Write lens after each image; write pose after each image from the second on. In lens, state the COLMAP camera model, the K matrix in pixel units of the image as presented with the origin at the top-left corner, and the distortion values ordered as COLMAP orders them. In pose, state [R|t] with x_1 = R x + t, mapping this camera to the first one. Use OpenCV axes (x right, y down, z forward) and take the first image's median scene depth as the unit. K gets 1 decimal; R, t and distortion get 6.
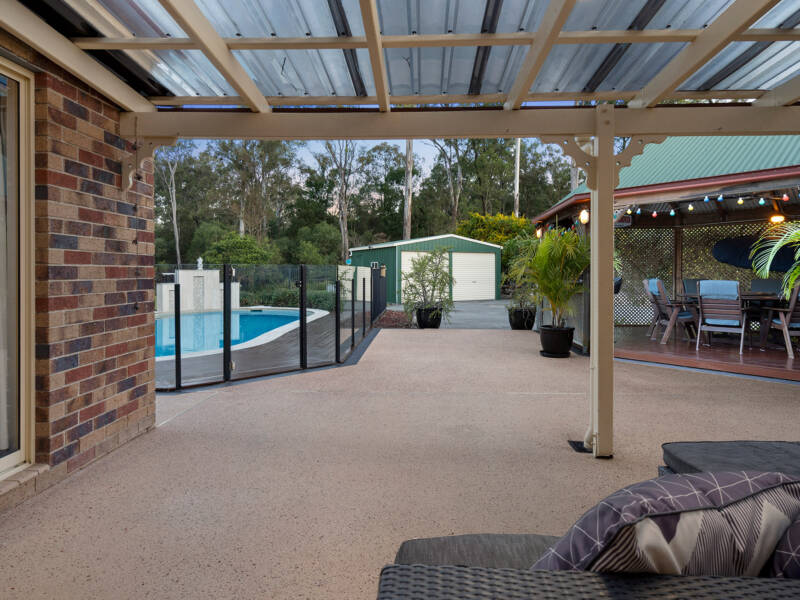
lens RADIAL K [[499.3, 0, 410.5], [0, 499.3, 285.2], [0, 0, 1]] dist [0.001427, 0.001636]
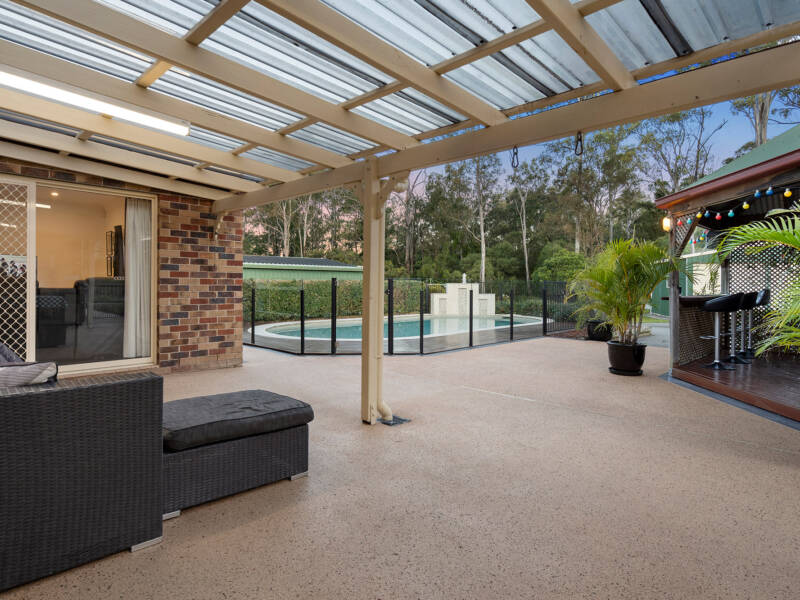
lens RADIAL K [[460.1, 0, 404.8], [0, 460.1, 293.7], [0, 0, 1]] dist [0.020868, -0.003205]
pose [[0.737191, 0.020814, -0.675364, 1.144524], [-0.027998, 0.999608, 0.000246, 0.000416], [0.675104, 0.018728, 0.737484, 0.152576]]
